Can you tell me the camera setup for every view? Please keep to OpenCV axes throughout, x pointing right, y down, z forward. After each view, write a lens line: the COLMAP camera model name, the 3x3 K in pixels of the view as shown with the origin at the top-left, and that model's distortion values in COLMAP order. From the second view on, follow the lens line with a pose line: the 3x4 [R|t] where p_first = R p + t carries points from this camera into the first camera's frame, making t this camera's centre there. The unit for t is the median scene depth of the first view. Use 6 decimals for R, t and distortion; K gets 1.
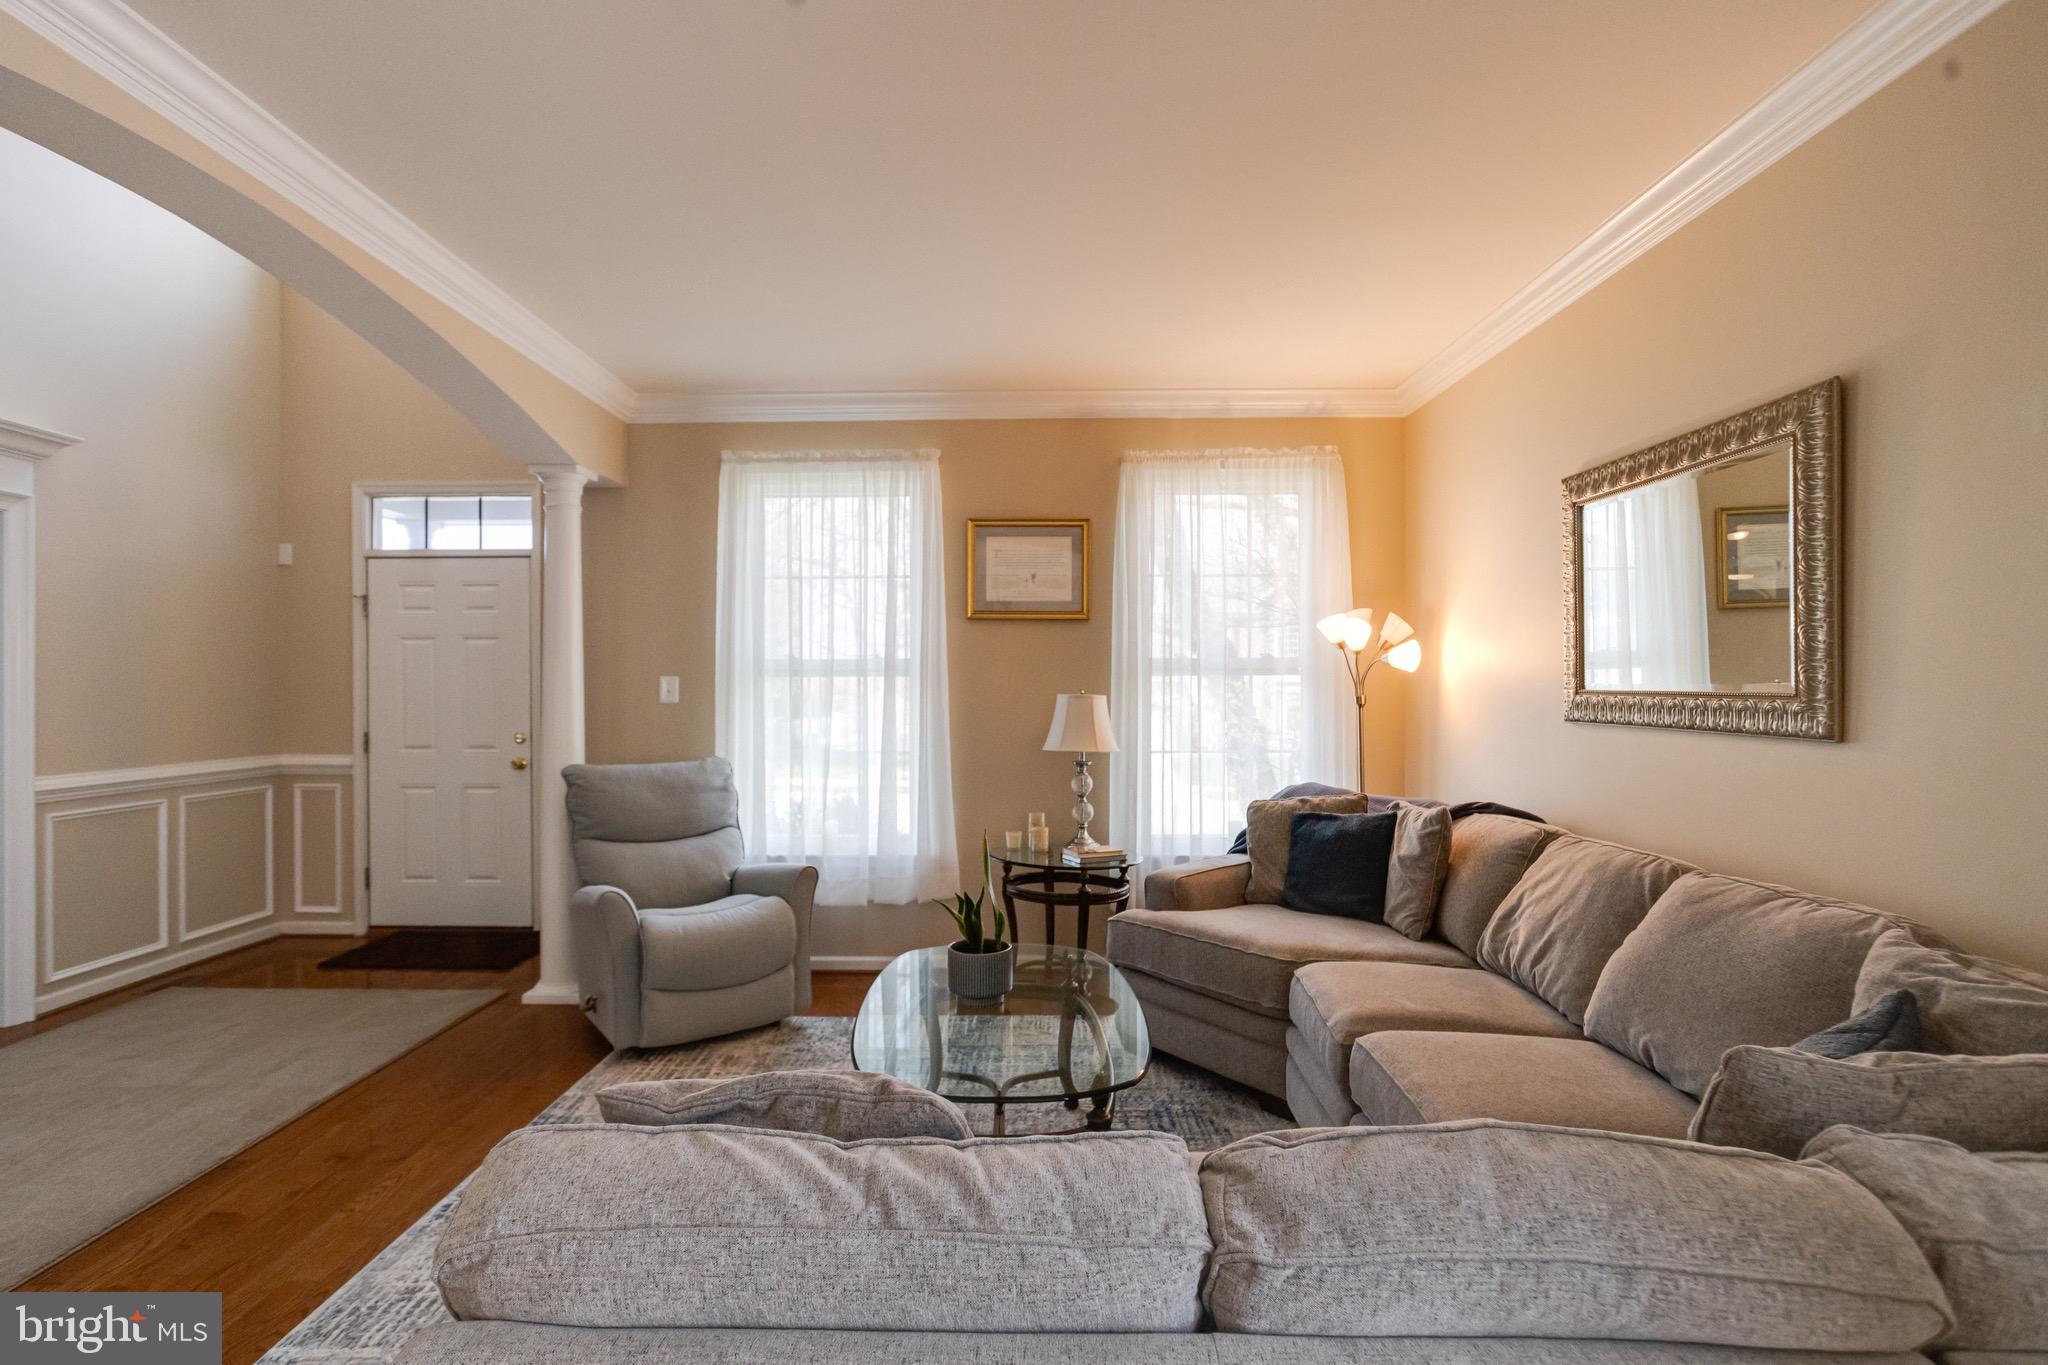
lens RADIAL K [[997.0, 0, 1007.8], [0, 997.0, 687.8], [0, 0, 1]] dist [-0.031046, 0.018826]
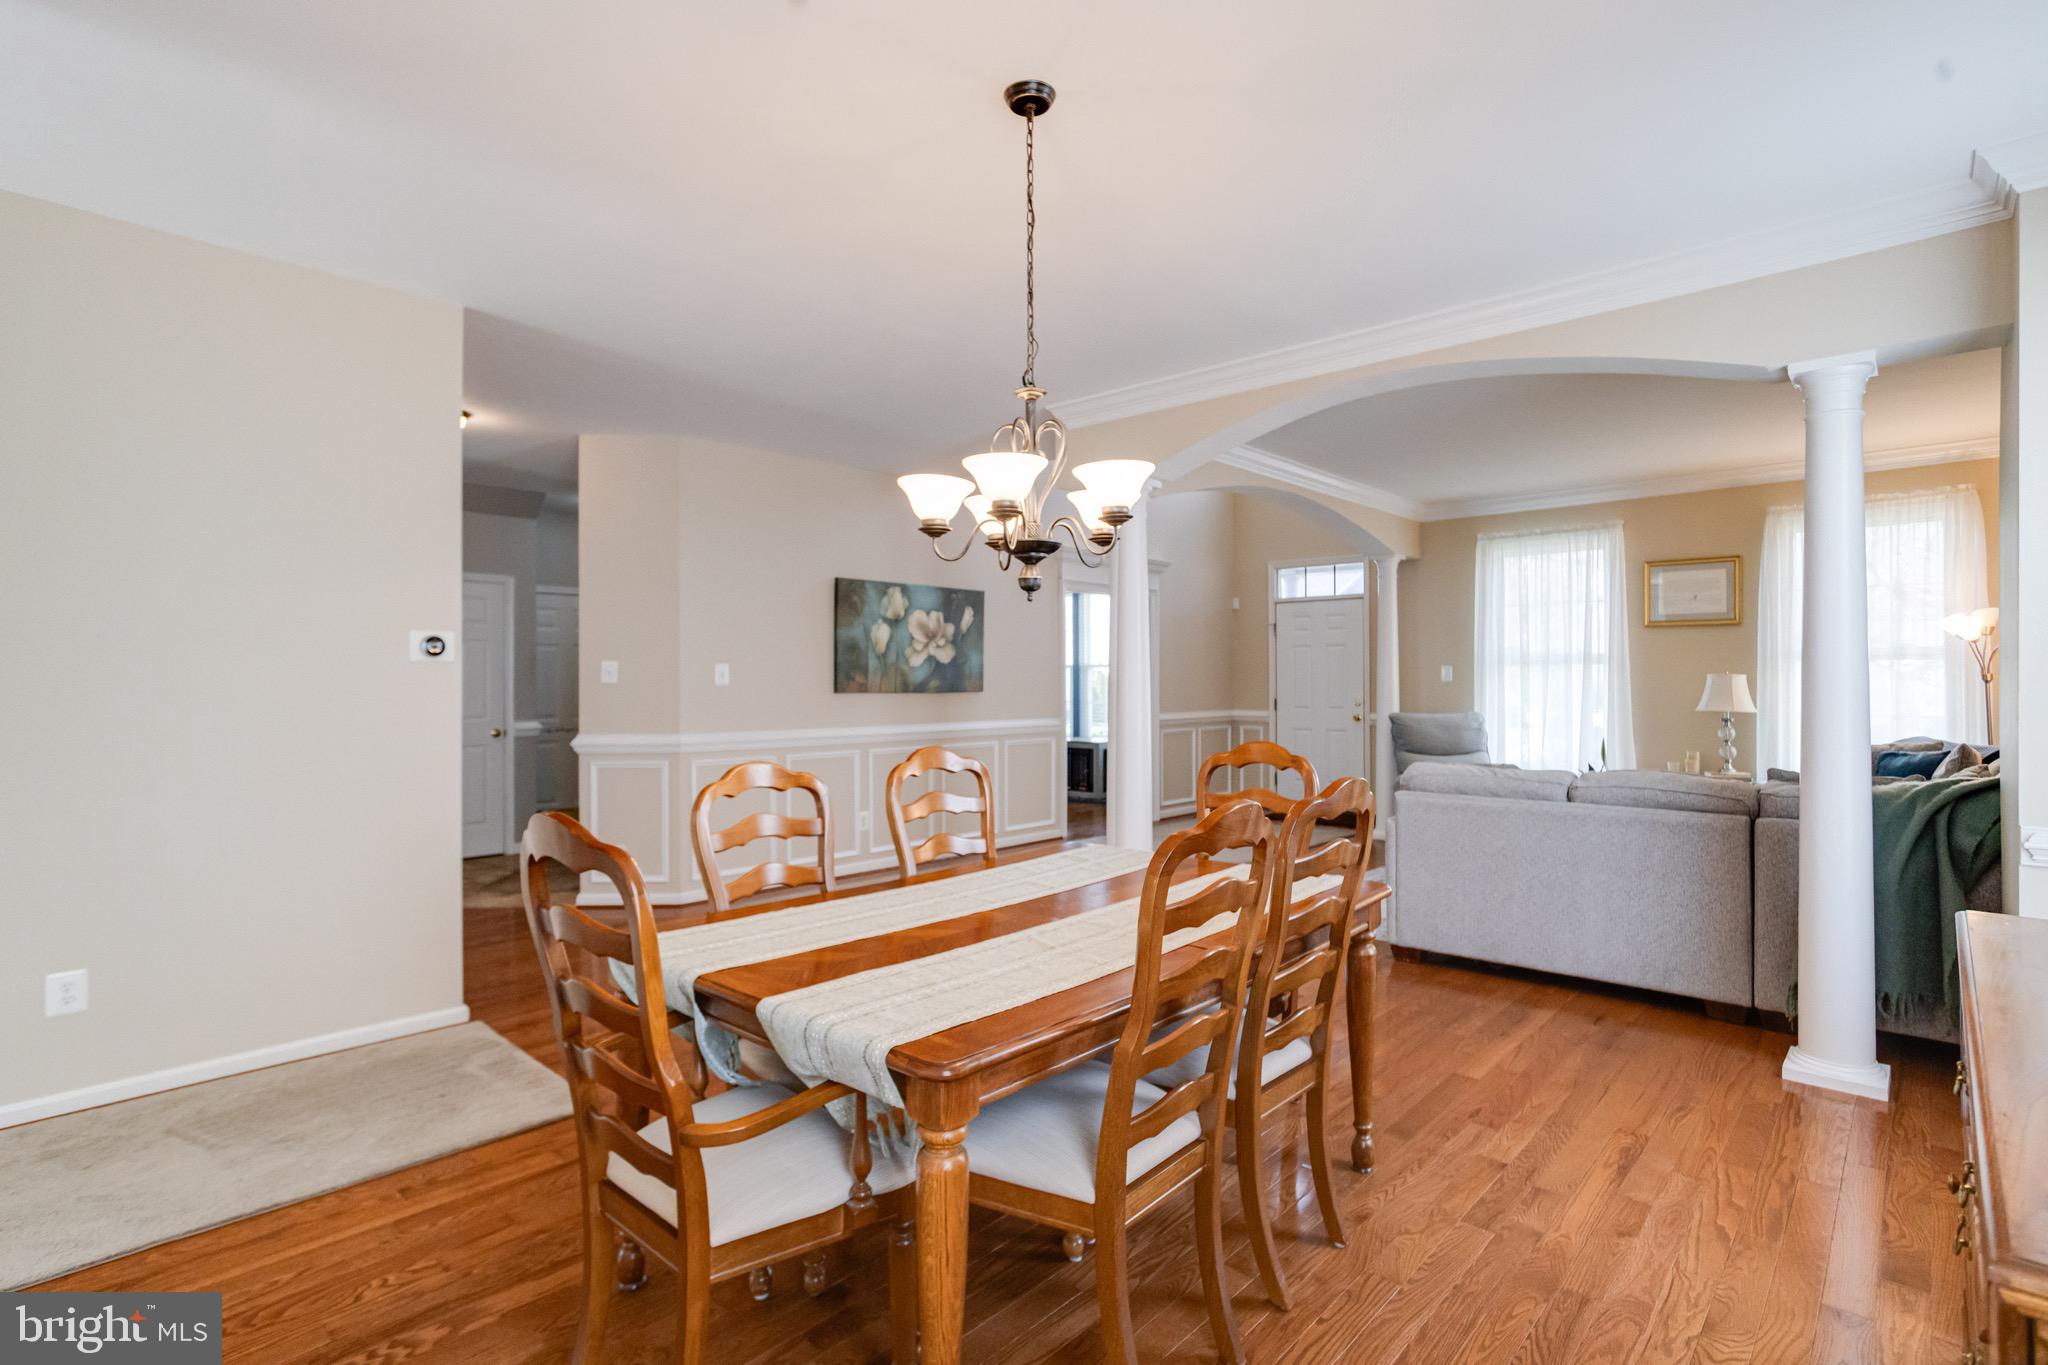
lens RADIAL K [[997.0, 0, 1010.3], [0, 997.0, 682.0], [0, 0, 1]] dist [-0.031046, 0.018826]
pose [[0.739019, -0.001757, -0.673682, 0.270300], [0.003180, 0.999995, 0.000881, 0.013019], [0.673677, -0.002793, 0.739021, -0.814909]]
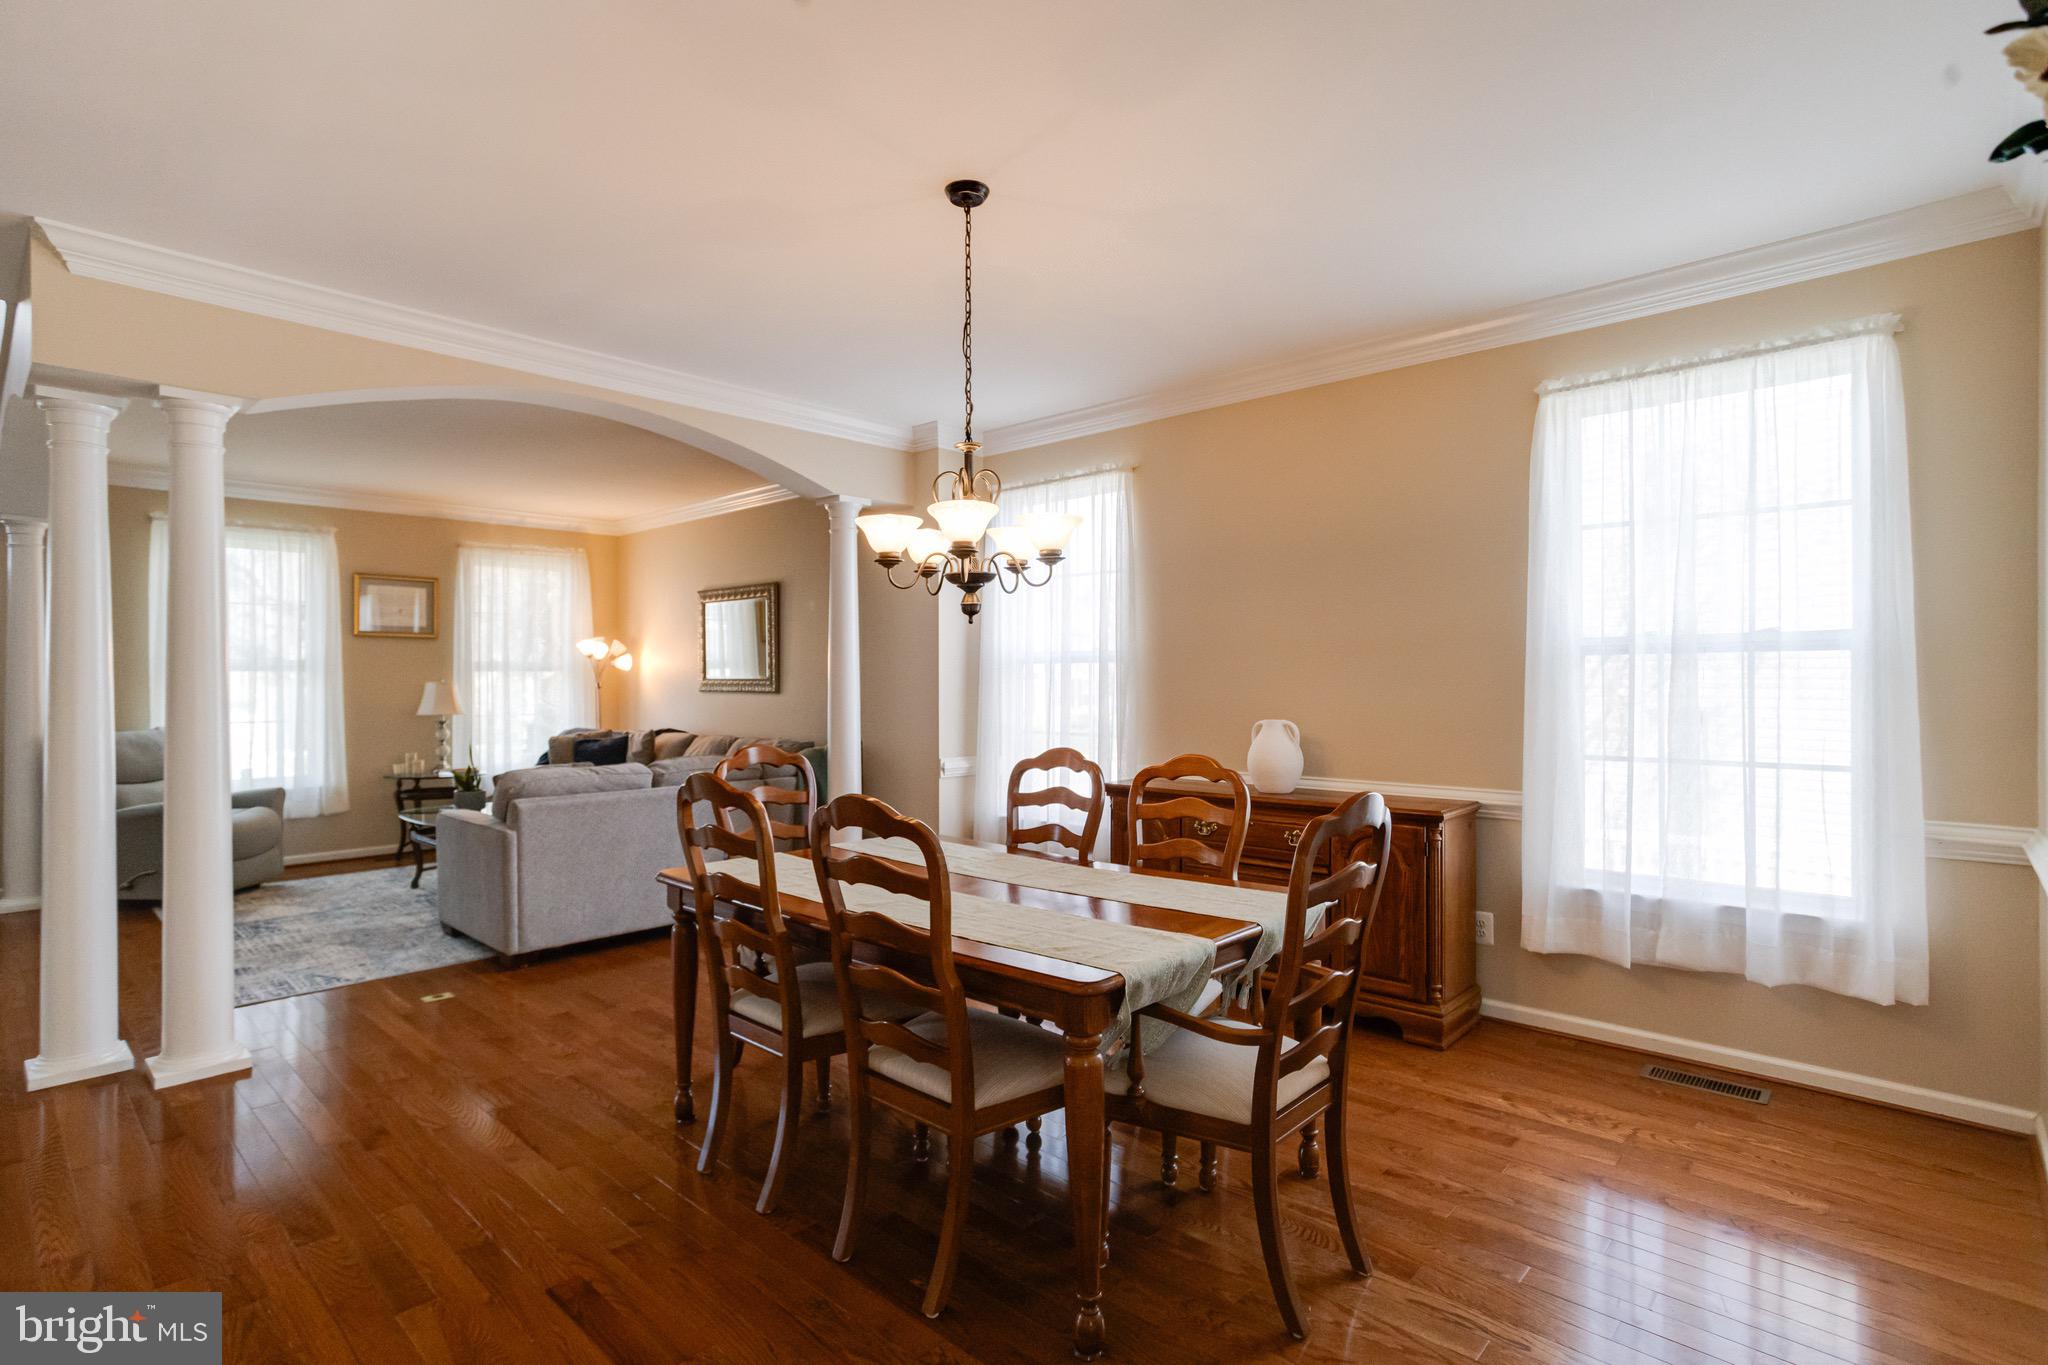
lens RADIAL K [[997.0, 0, 1007.1], [0, 997.0, 687.1], [0, 0, 1]] dist [-0.031046, 0.018826]
pose [[0.673727, -0.008236, 0.738935, -0.514880], [0.004636, 0.999965, 0.006919, 0.007089], [-0.738966, -0.001236, 0.673741, -0.848415]]
